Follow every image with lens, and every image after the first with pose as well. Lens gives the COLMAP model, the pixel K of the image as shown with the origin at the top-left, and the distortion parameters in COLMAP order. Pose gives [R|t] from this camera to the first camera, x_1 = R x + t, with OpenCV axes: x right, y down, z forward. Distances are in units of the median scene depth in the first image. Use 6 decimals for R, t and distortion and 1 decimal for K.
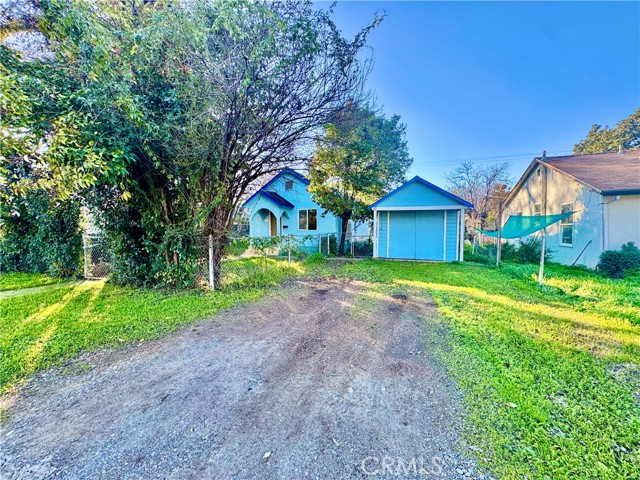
lens RADIAL K [[255.2, 0, 320.7], [0, 255.2, 240.1], [0, 0, 1]] dist [-0.001062, 0.000005]
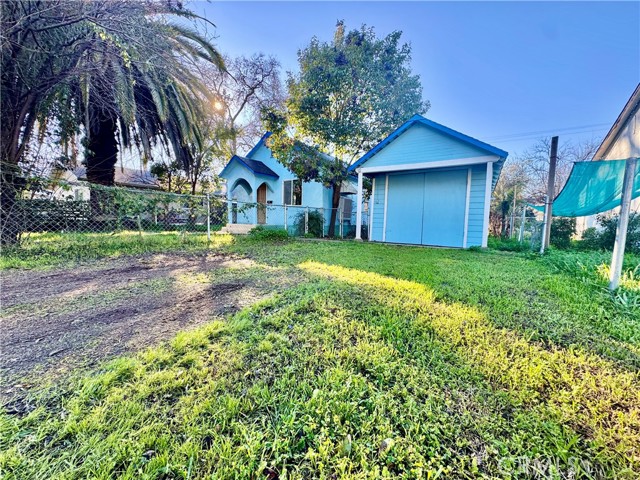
lens RADIAL K [[255.2, 0, 320.7], [0, 255.2, 240.1], [0, 0, 1]] dist [-0.001062, 0.000005]
pose [[0.975161, 0.039654, -0.217919, 0.265674], [-0.034651, 0.999042, 0.026734, 0.056241], [0.218770, -0.018519, 0.975601, 0.274505]]
